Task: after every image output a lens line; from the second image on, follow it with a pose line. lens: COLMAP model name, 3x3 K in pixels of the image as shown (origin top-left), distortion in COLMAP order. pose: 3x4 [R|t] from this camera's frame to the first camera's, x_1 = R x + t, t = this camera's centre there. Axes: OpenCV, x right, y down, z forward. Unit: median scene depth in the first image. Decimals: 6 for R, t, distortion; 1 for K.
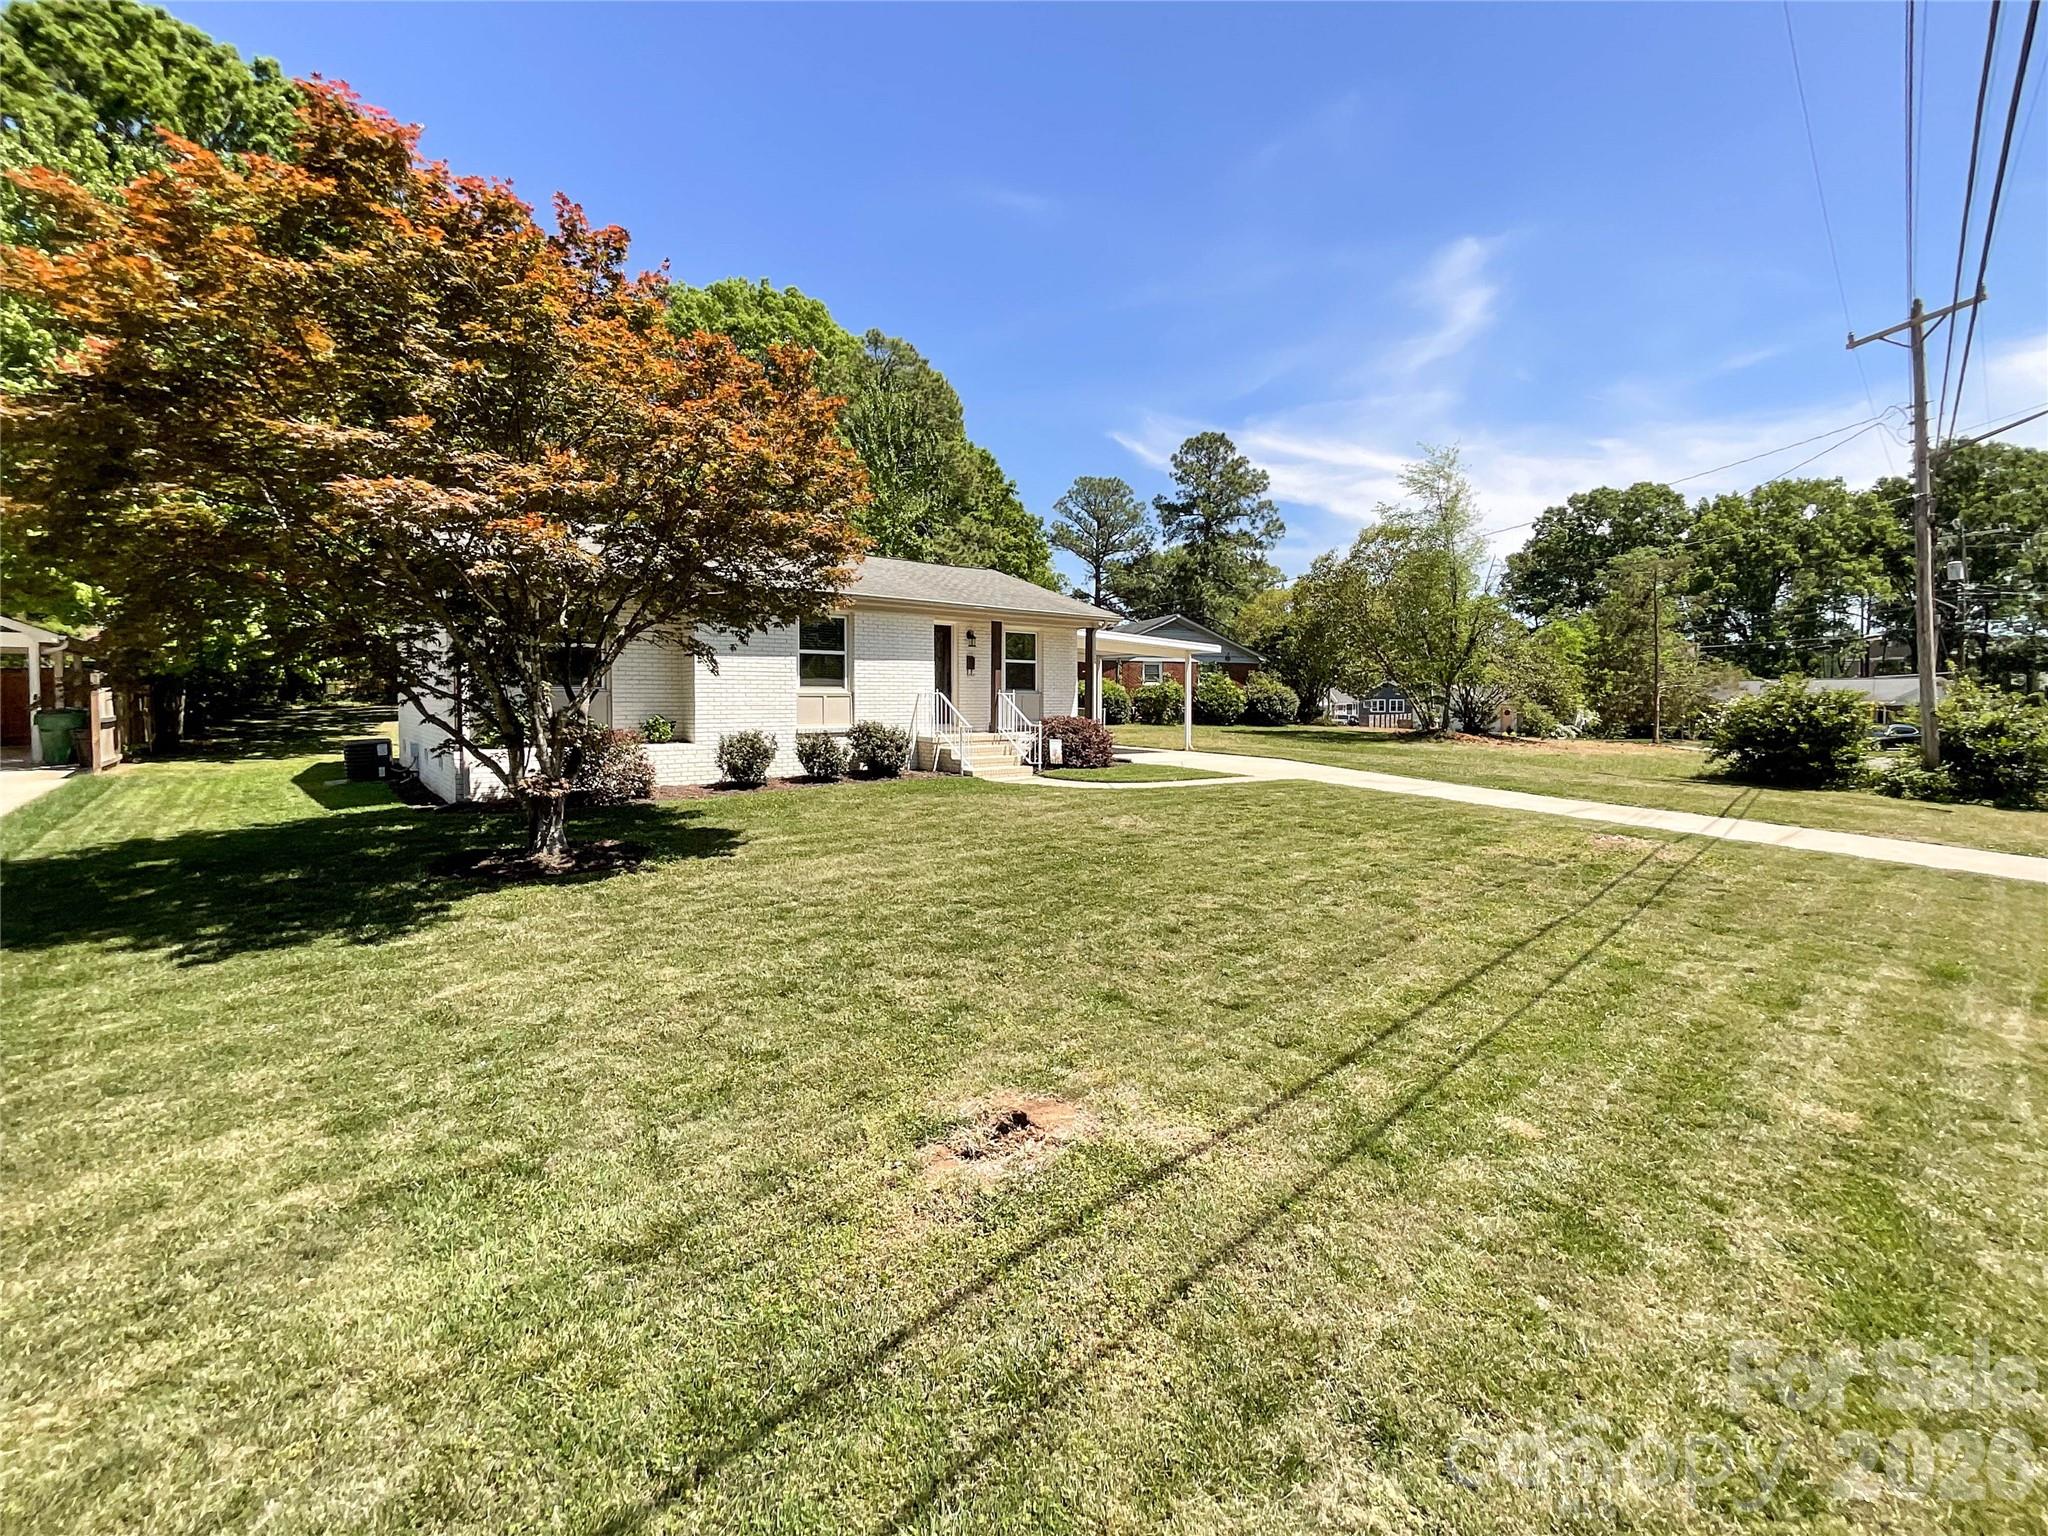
lens RADIAL K [[861.7, 0, 1020.9], [0, 861.7, 757.7], [0, 0, 1]] dist [-0.027649, 0.000014]
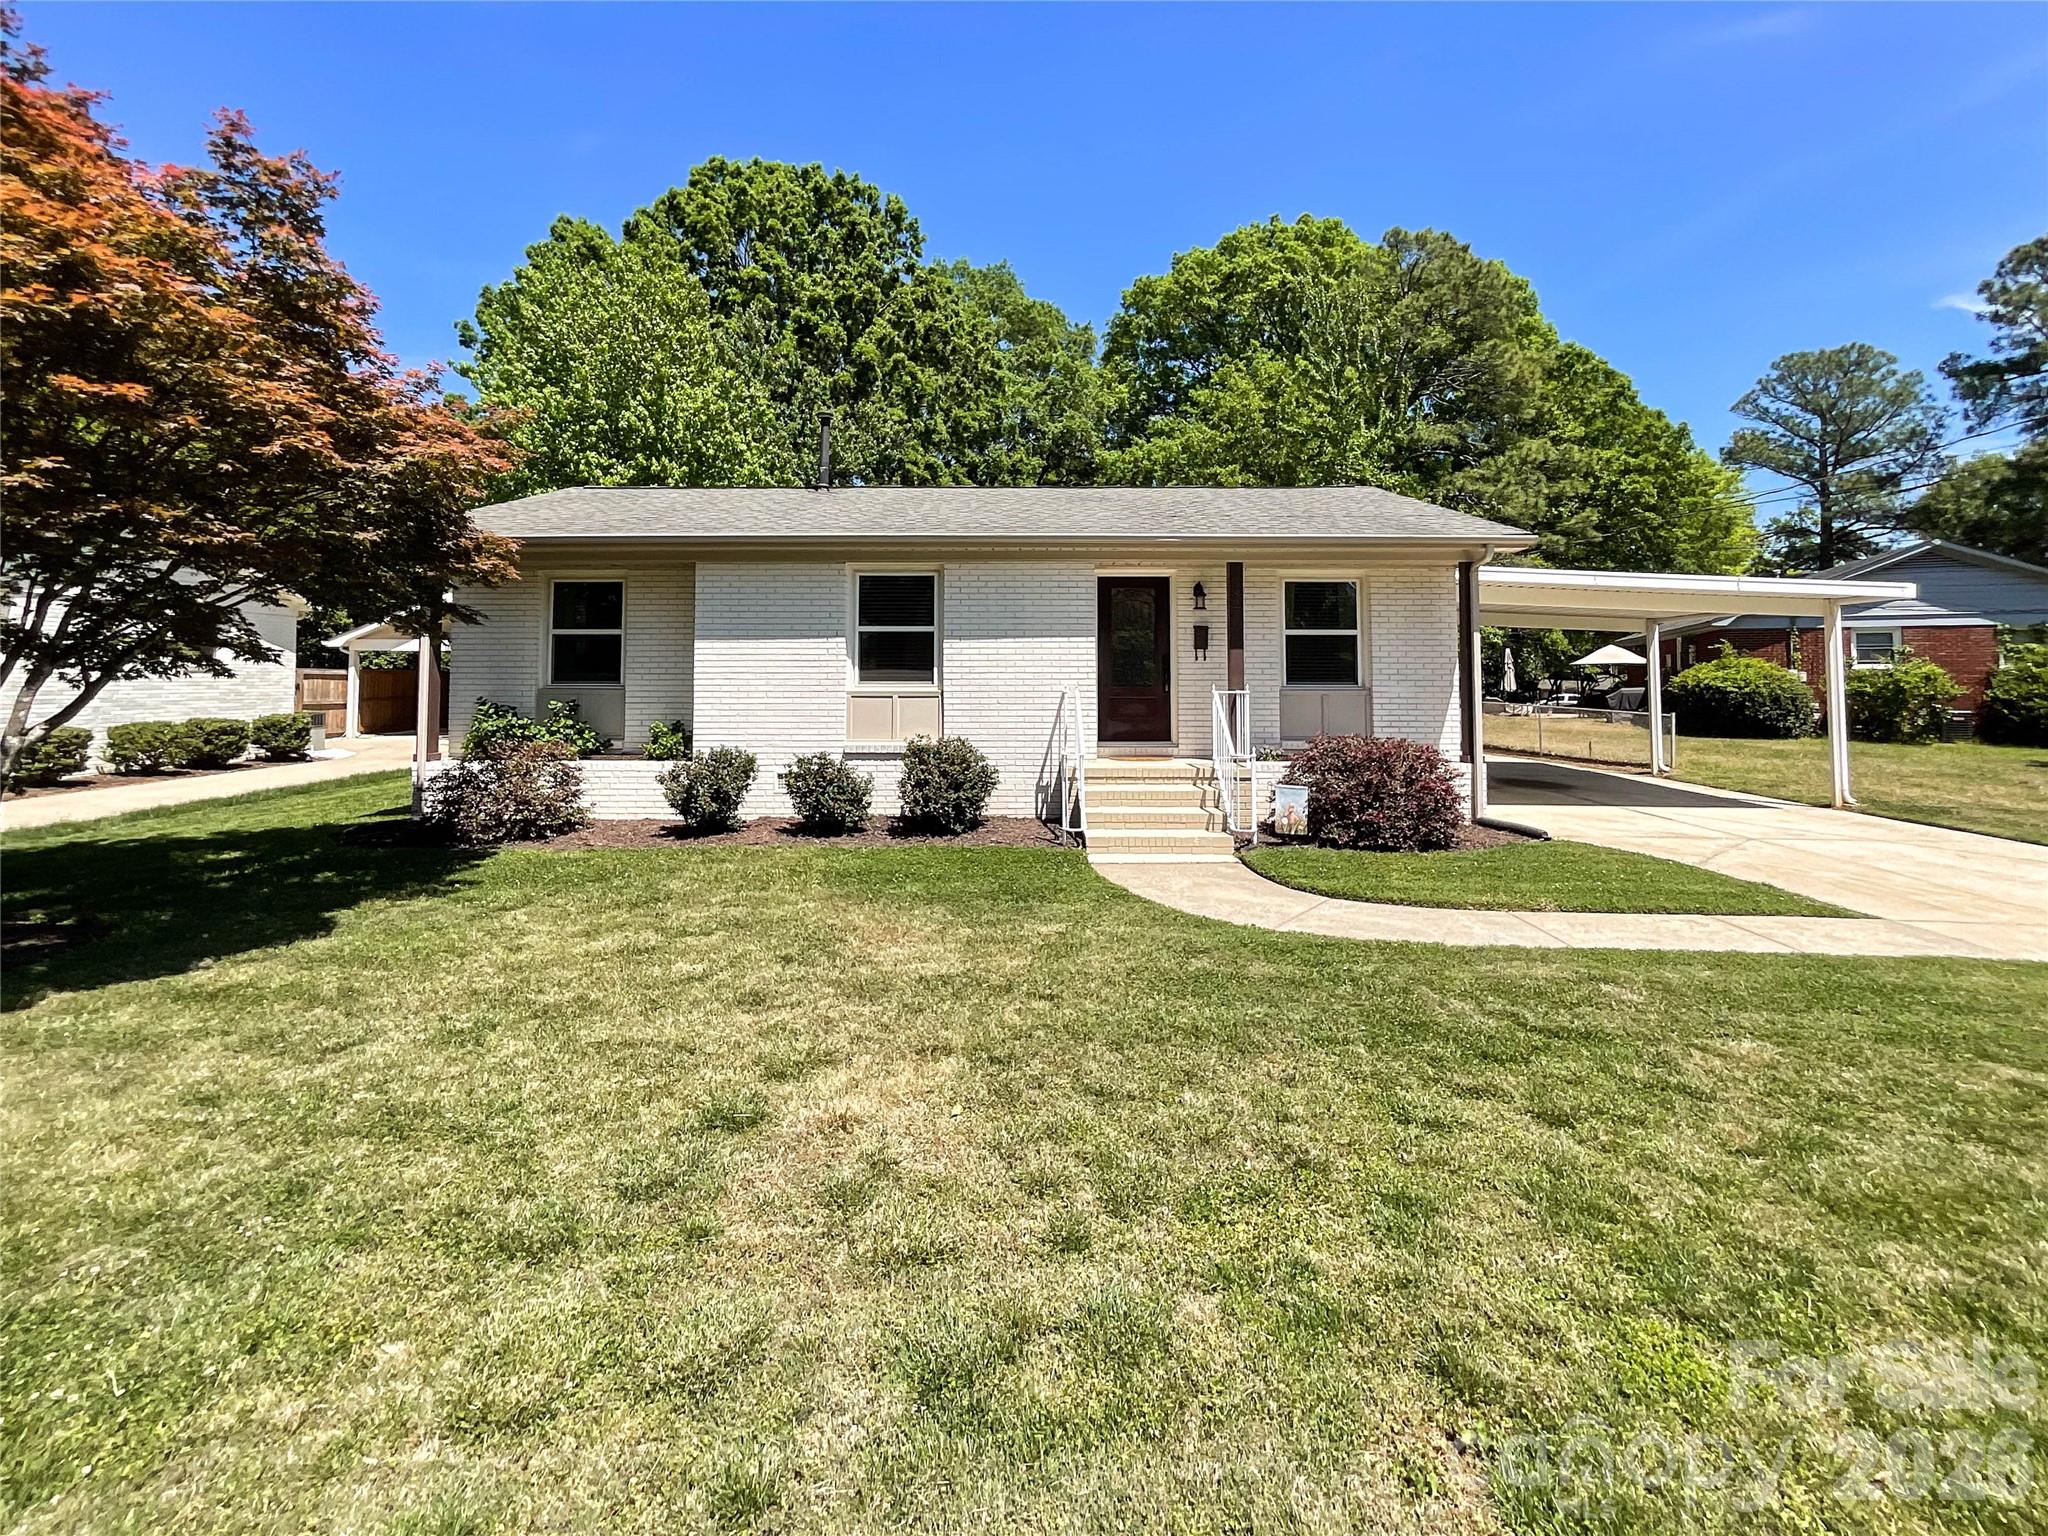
lens RADIAL K [[894.5, 0, 1034.9], [0, 894.5, 649.3], [0, 0, 1]] dist [-0.000459, -0.000105]
pose [[0.763382, -0.026635, -0.645398, 0.111678], [-0.045232, 0.994493, -0.094543, -0.018330], [0.644361, 0.101365, 0.757973, 0.212400]]
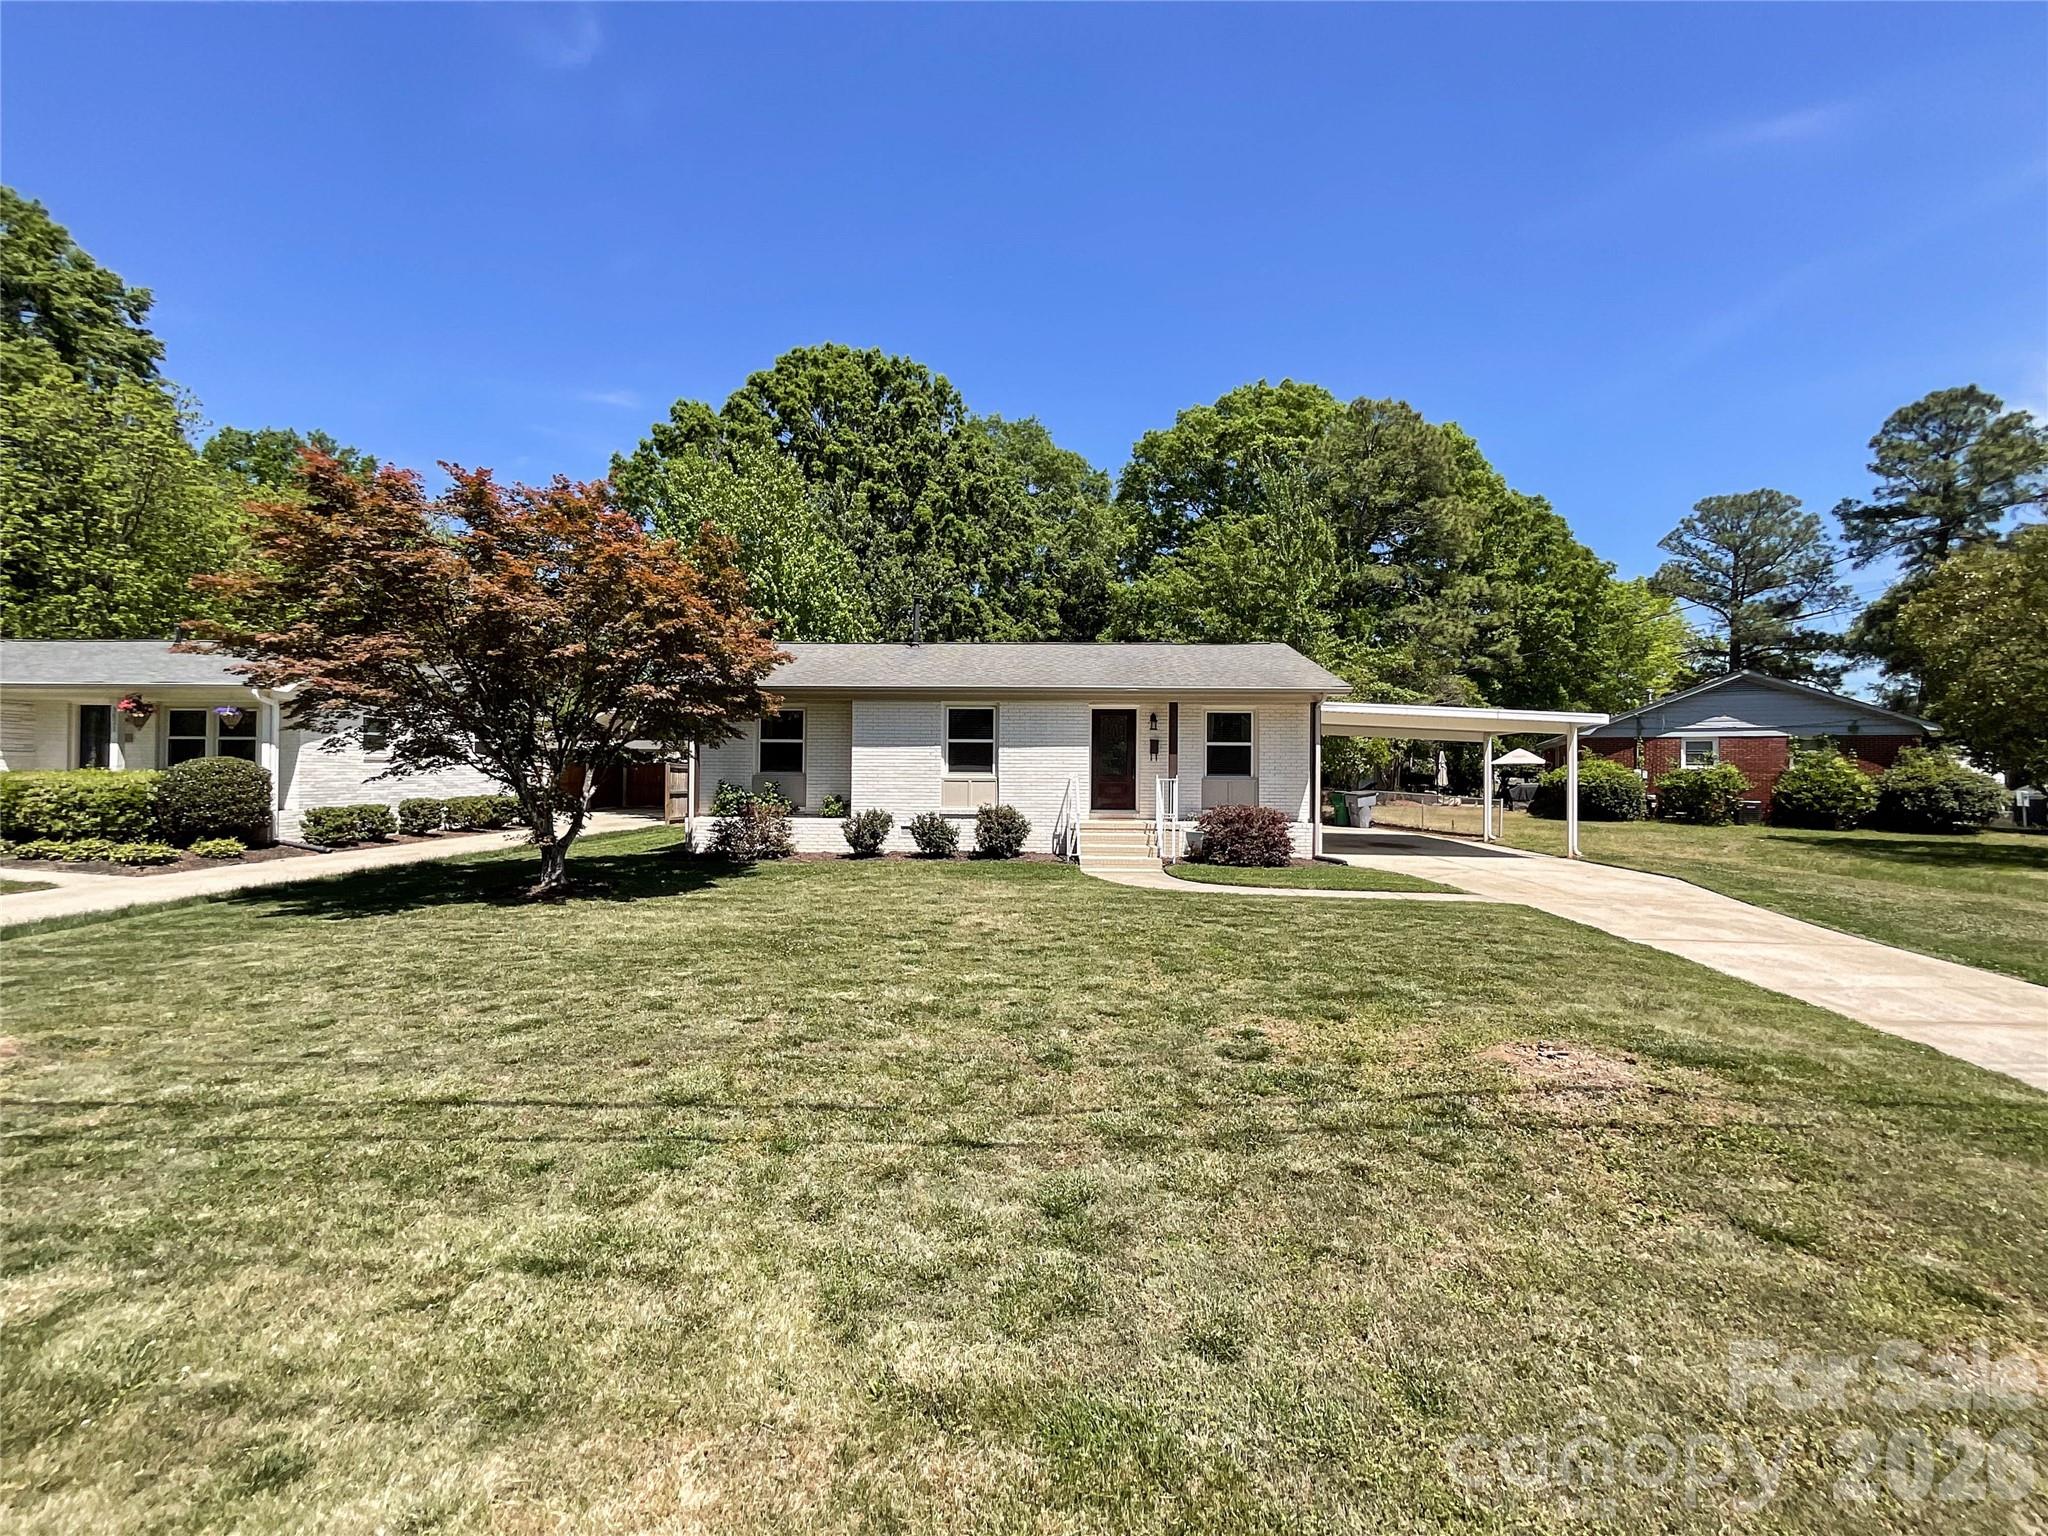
lens RADIAL K [[853.4, 0, 1043.5], [0, 853.4, 771.3], [0, 0, 1]] dist [0.011012, 0.000056]
pose [[0.751949, -0.003551, -0.659212, 0.215413], [-0.052211, 0.996523, -0.064924, -0.007032], [0.657150, 0.083238, 0.749149, 0.094621]]
